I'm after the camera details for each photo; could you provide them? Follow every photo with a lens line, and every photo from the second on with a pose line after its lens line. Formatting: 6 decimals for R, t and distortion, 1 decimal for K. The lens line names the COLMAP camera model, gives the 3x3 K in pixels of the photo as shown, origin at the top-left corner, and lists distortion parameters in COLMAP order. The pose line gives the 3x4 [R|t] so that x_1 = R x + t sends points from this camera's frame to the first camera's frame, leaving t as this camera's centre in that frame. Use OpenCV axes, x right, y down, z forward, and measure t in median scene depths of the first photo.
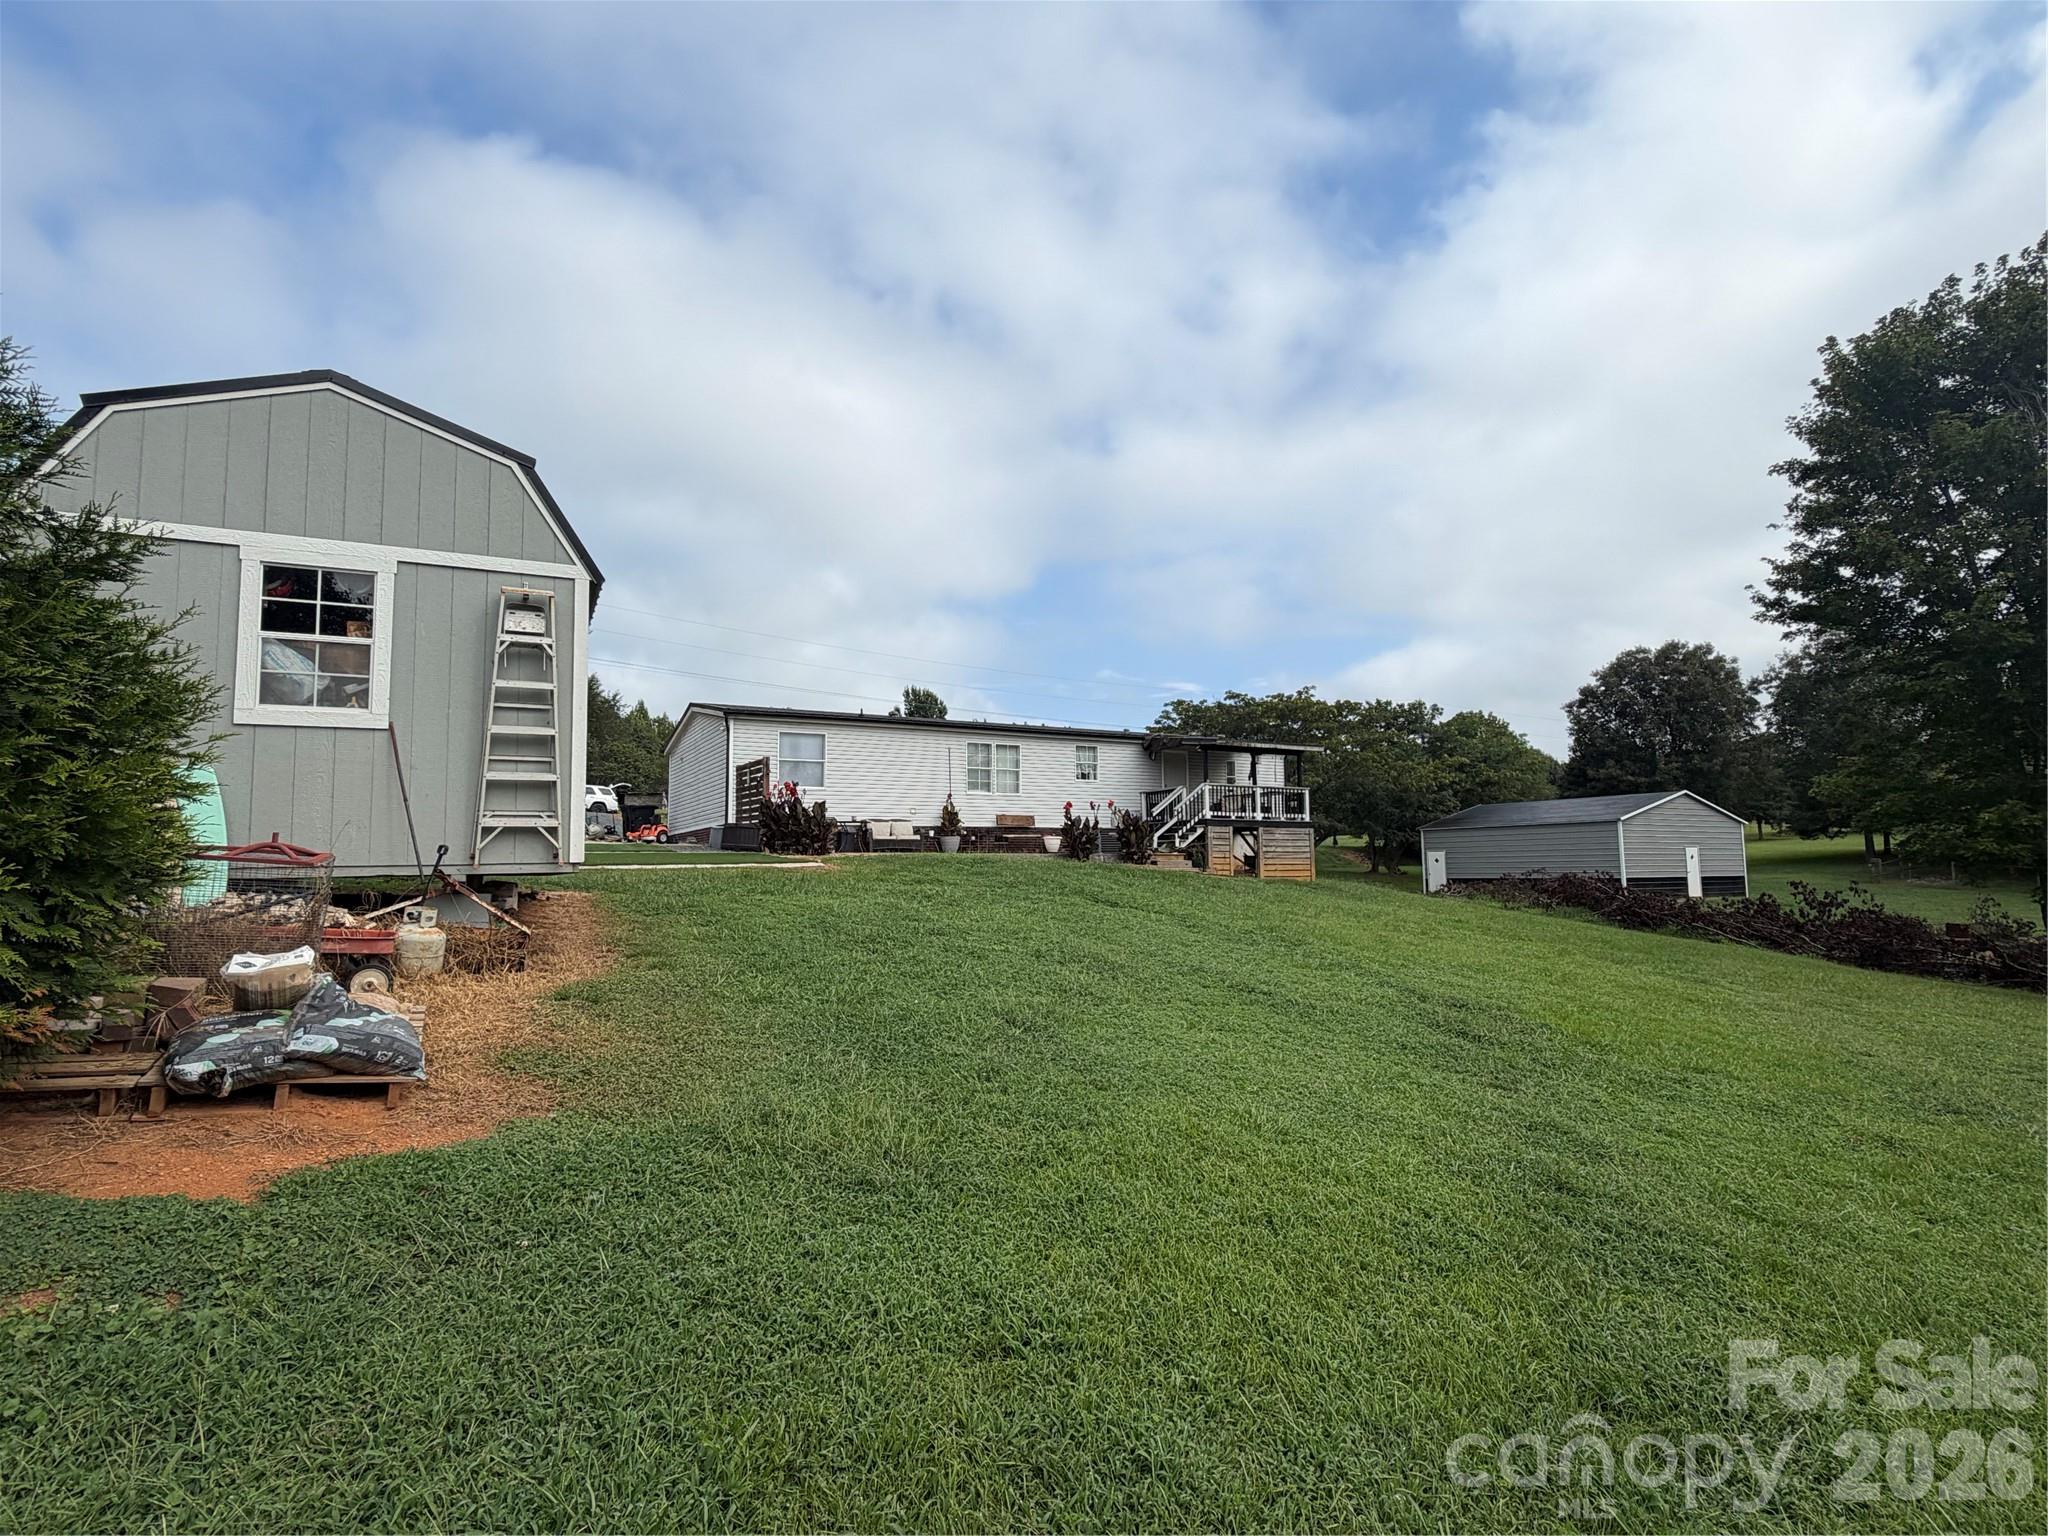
lens RADIAL K [[1012.5, 0, 1024.0], [0, 1012.5, 768.0], [0, 0, 1]] dist [0.000727, 0.000036]
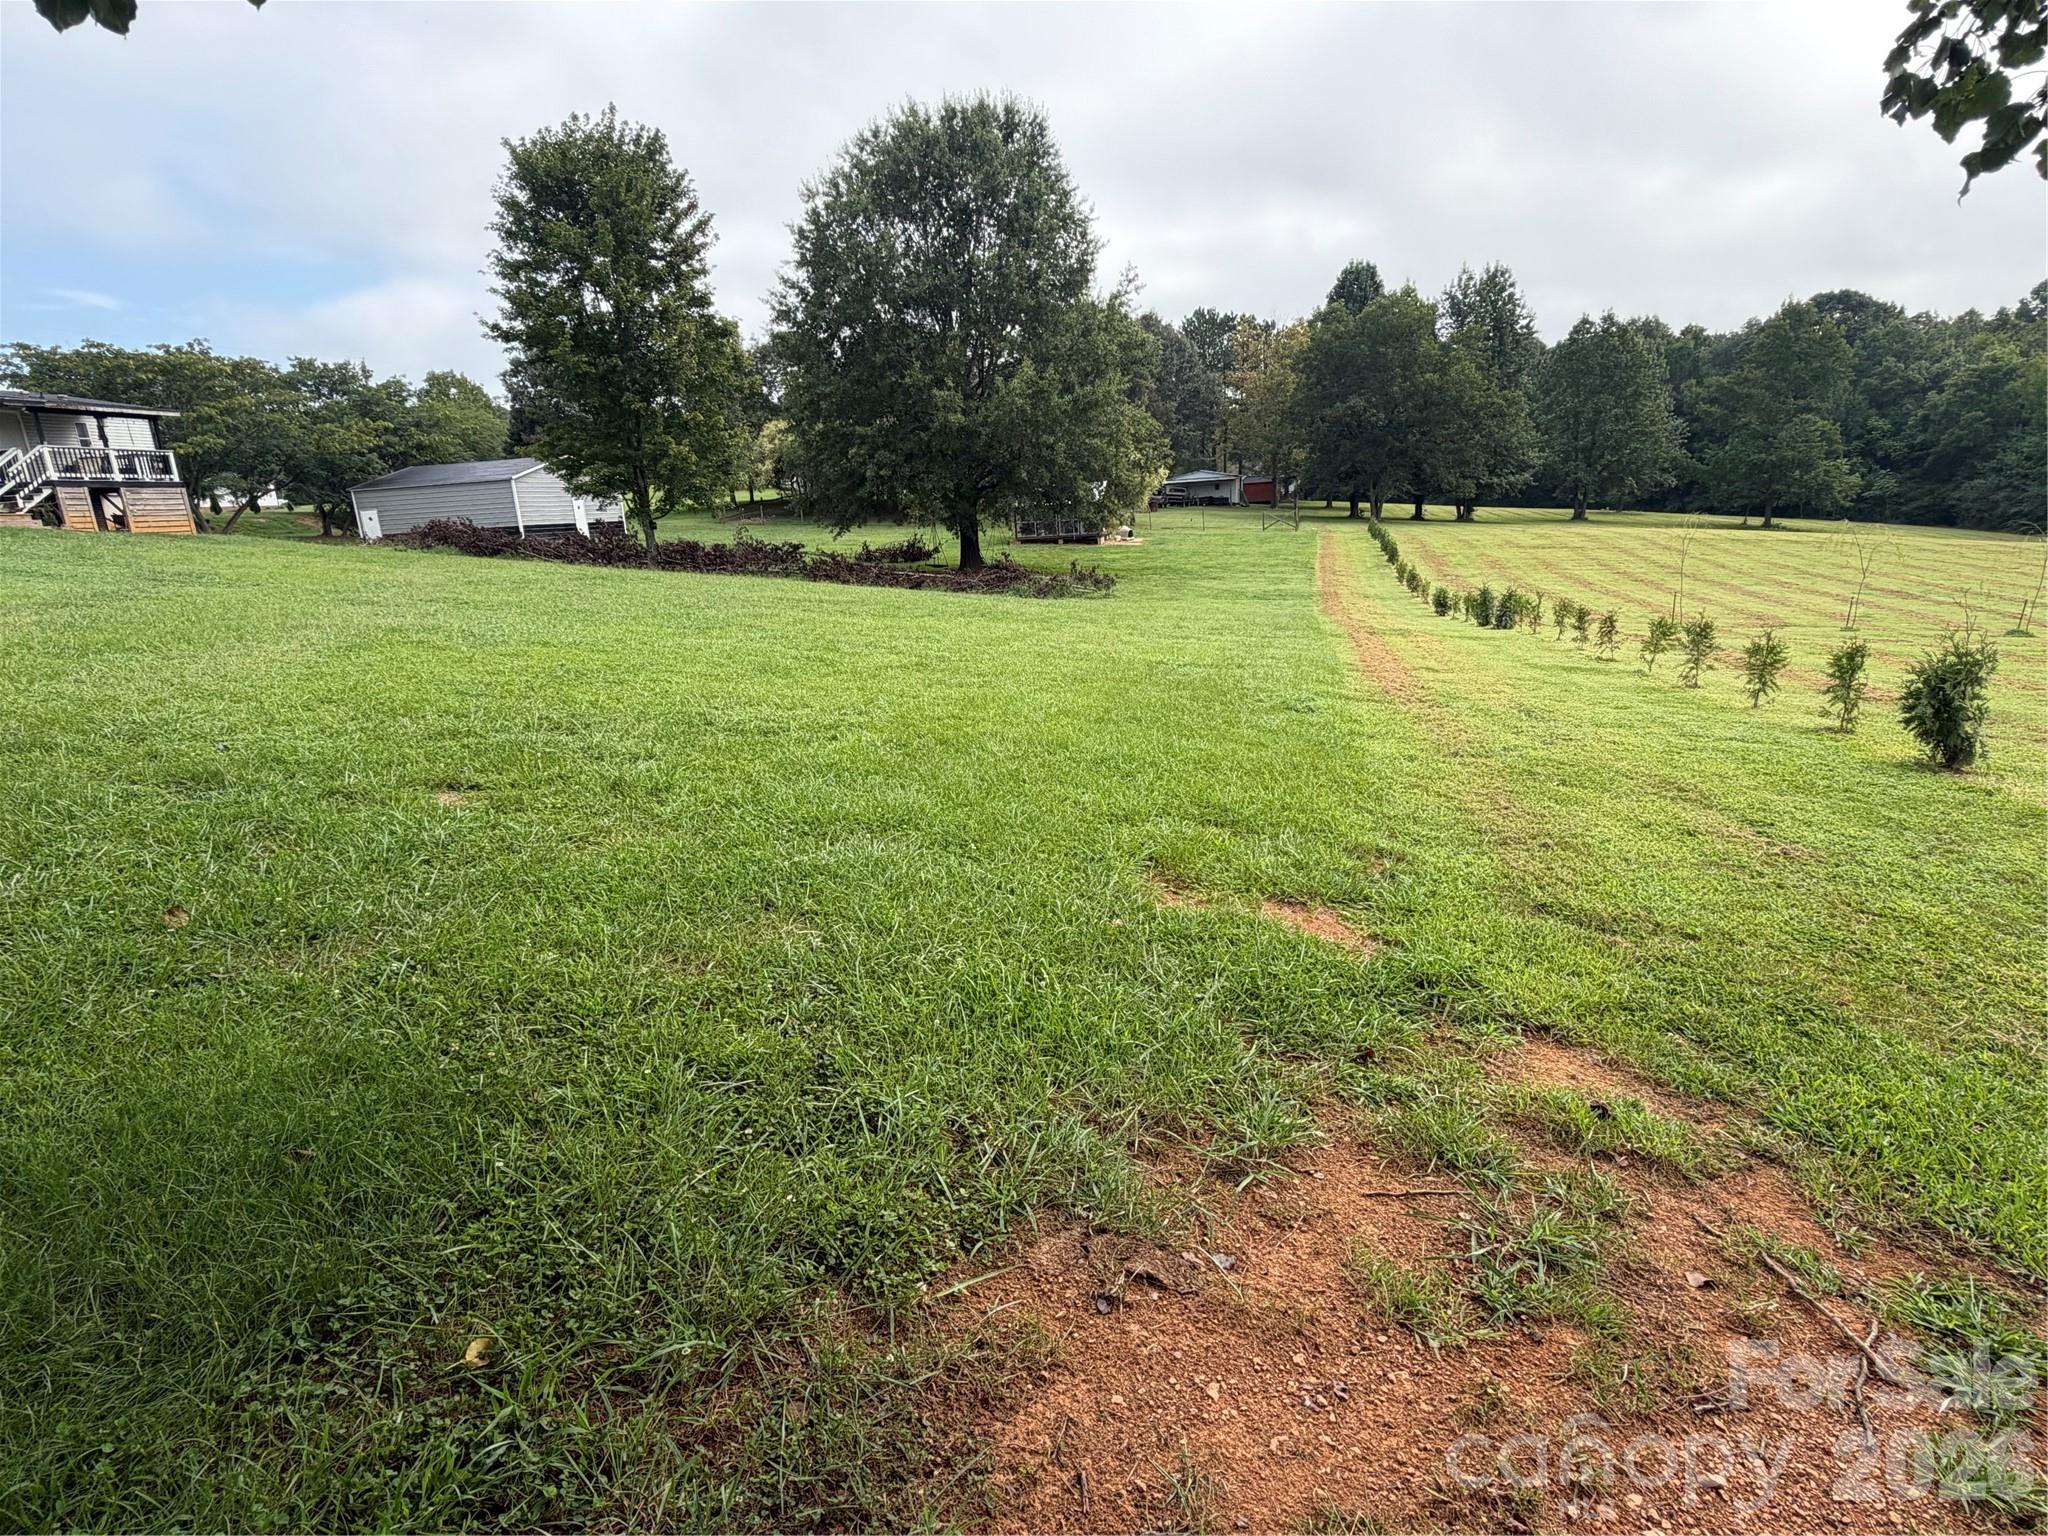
lens RADIAL K [[1012.5, 0, 1024.0], [0, 1012.5, 768.0], [0, 0, 1]] dist [0.000727, 0.000036]
pose [[0.649011, -0.221865, 0.727710, -0.001437], [-0.021153, 0.950900, 0.308776, -0.012596], [-0.760485, -0.215792, 0.612451, -0.483524]]
